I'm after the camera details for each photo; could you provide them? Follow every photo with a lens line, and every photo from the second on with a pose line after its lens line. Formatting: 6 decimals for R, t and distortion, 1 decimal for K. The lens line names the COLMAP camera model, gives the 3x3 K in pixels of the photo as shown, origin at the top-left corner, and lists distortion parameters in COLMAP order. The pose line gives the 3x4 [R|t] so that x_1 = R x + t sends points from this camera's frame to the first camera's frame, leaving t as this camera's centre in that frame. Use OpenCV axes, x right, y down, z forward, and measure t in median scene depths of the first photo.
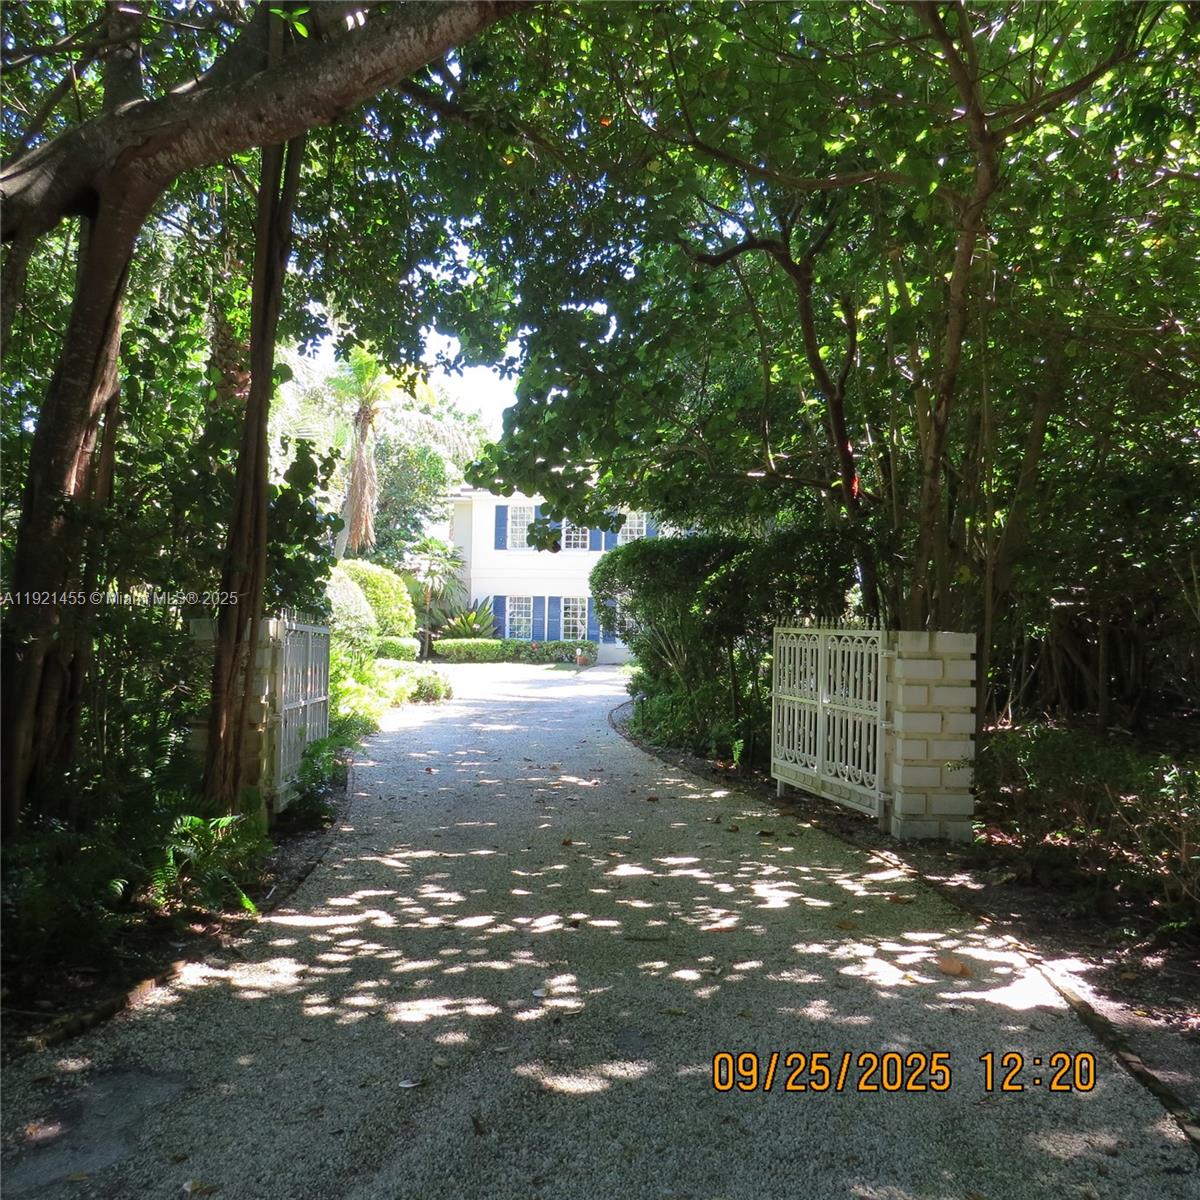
lens RADIAL K [[1144.6, 0, 600.0], [0, 1144.6, 601.3], [0, 0, 1]] dist [-0.012775, 0.000000]
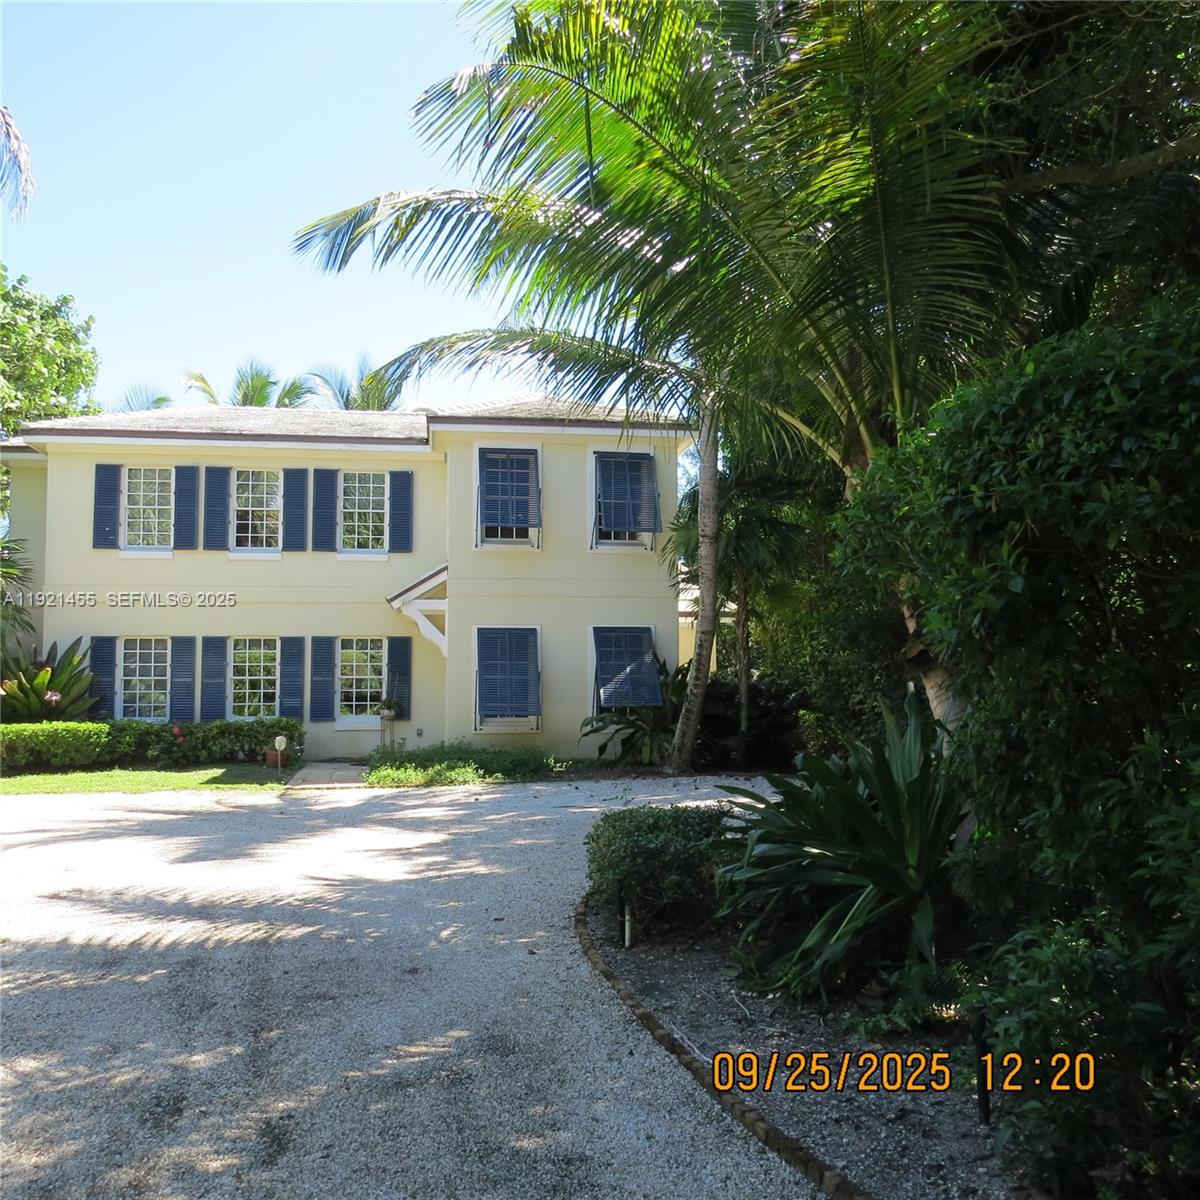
lens RADIAL K [[1144.6, 0, 599.8], [0, 1144.6, 597.6], [0, 0, 1]] dist [-0.012775, 0.000000]
pose [[0.944995, 0.000419, 0.327083, -0.045180], [0.020507, 0.997956, -0.060524, 0.013552], [-0.326440, 0.063902, 0.943055, 0.446669]]
